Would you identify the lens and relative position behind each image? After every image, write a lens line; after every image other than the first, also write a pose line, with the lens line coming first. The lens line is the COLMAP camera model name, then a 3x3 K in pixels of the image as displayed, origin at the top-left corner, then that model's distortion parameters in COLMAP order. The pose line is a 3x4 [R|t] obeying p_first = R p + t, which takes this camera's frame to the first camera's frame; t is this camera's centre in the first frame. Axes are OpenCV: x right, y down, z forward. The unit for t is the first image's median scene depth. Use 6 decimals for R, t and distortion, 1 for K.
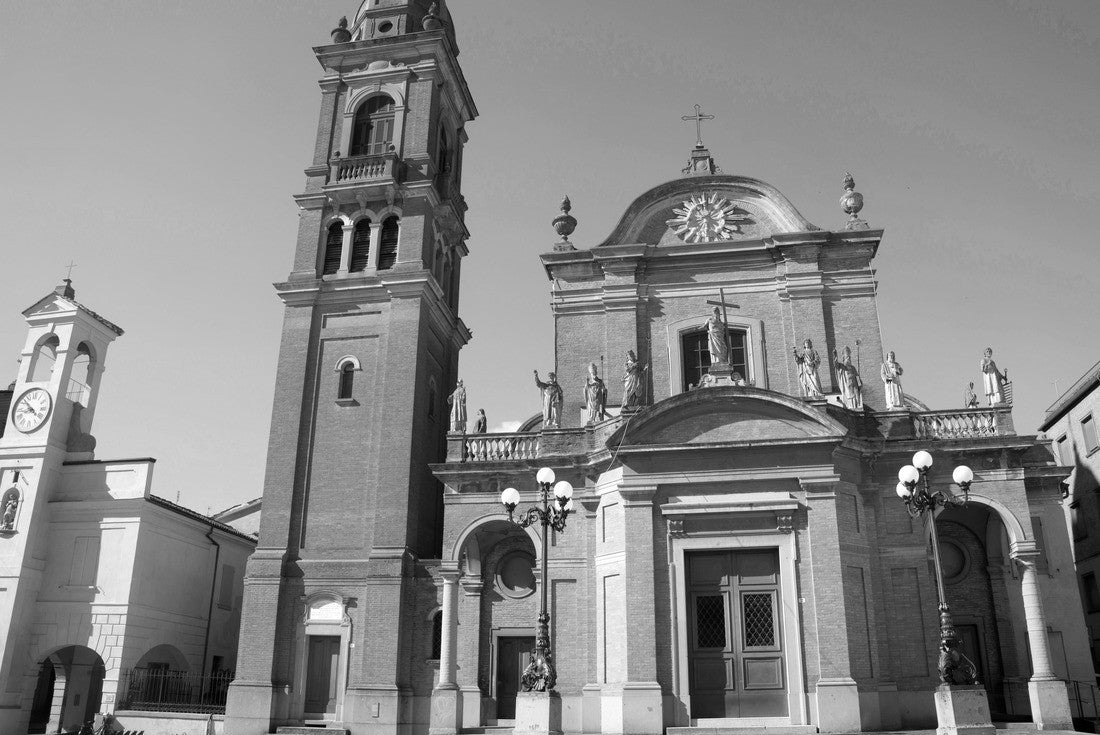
lens RADIAL K [[888.0, 0, 550.0], [0, 888.0, 367.5], [0, 0, 1]] dist [-0.143213, 0.004007]
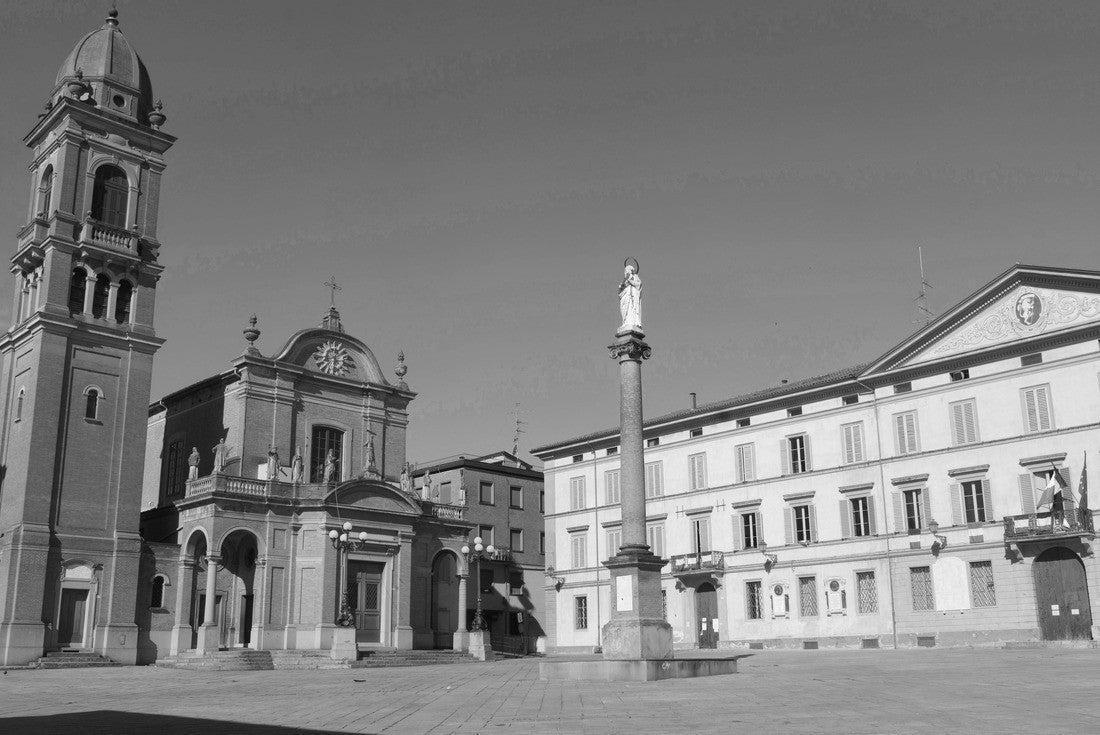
lens RADIAL K [[992.0, 0, 550.0], [0, 992.0, 367.5], [0, 0, 1]] dist [0.003917, -0.004862]
pose [[0.580192, 0.223821, 0.783123, -1.115780], [-0.284536, 0.956619, -0.062603, -0.156438], [-0.763162, -0.186505, 0.618708, -0.527192]]
